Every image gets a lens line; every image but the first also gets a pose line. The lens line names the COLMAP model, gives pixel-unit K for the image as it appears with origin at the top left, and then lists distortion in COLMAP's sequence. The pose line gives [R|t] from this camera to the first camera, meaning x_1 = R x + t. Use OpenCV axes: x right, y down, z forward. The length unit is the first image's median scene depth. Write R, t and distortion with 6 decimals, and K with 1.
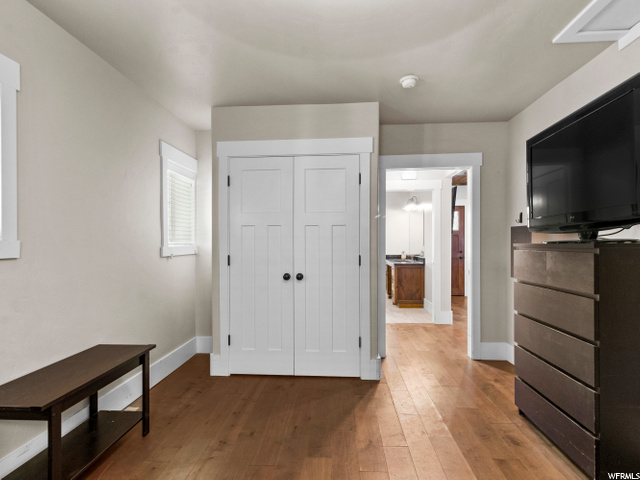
lens RADIAL K [[342.9, 0, 322.1], [0, 342.9, 244.3], [0, 0, 1]] dist [-0.005213, 0.000017]
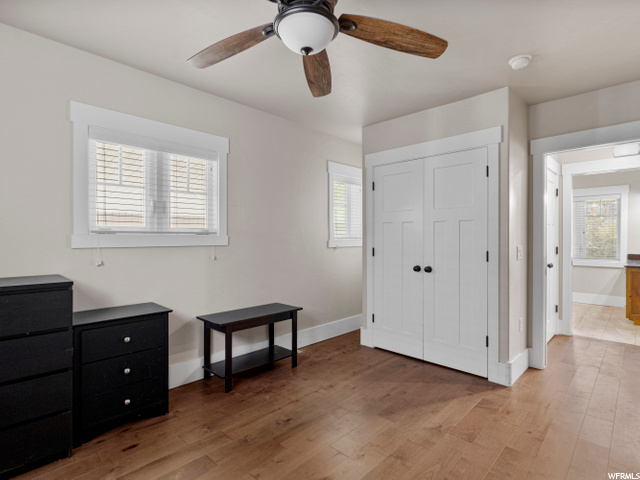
lens RADIAL K [[342.9, 0, 324.0], [0, 342.9, 238.8], [0, 0, 1]] dist [-0.005213, 0.000017]
pose [[0.756259, 0.008181, -0.654222, 0.392803], [-0.007439, 0.999965, 0.003905, -0.002497], [0.654230, 0.001913, 0.756293, -0.025539]]
